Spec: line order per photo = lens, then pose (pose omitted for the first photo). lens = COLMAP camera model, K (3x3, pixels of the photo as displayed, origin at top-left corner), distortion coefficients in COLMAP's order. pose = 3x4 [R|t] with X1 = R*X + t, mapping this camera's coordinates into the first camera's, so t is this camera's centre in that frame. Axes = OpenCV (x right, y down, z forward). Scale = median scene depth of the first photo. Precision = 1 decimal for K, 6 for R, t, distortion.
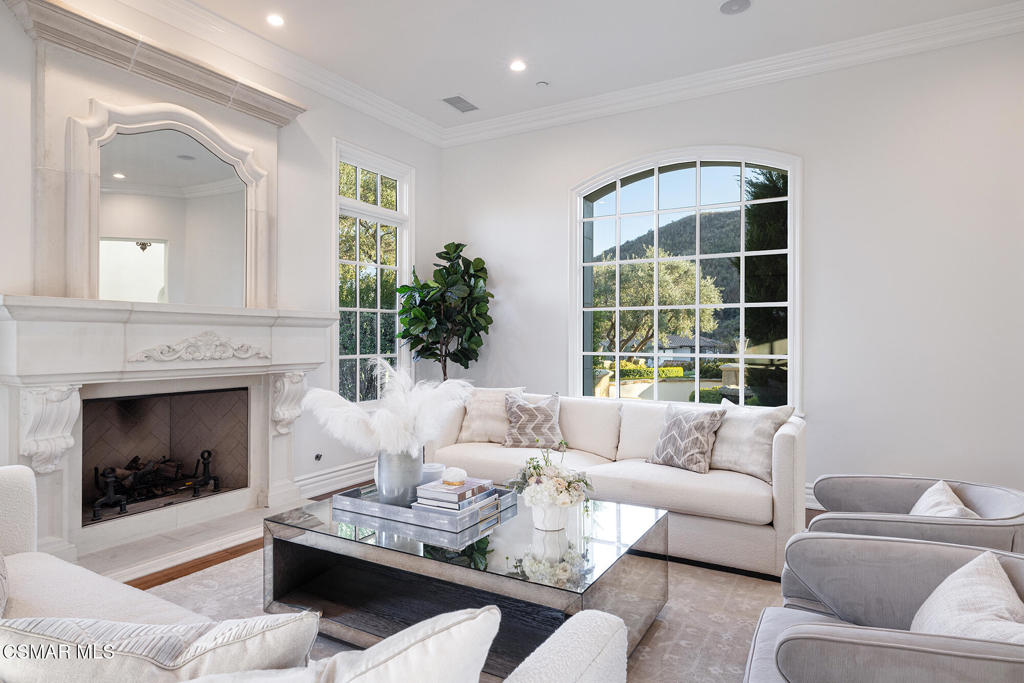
lens RADIAL K [[587.8, 0, 510.7], [0, 587.8, 339.4], [0, 0, 1]] dist [-0.000661, -0.000004]
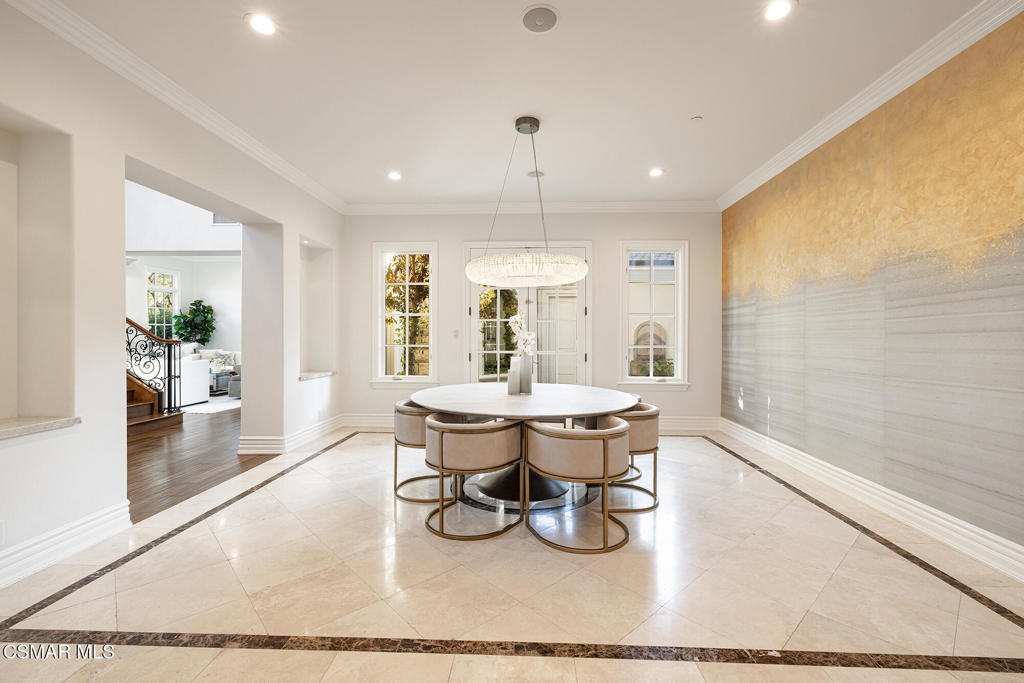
lens RADIAL K [[443.2, 0, 519.0], [0, 443.2, 340.7], [0, 0, 1]] dist [0.004594, 0.000214]
pose [[0.878043, -0.006895, 0.478532, 0.234725], [0.004409, 0.999970, 0.006318, 0.020428], [-0.478561, -0.003437, 0.878048, -1.608874]]
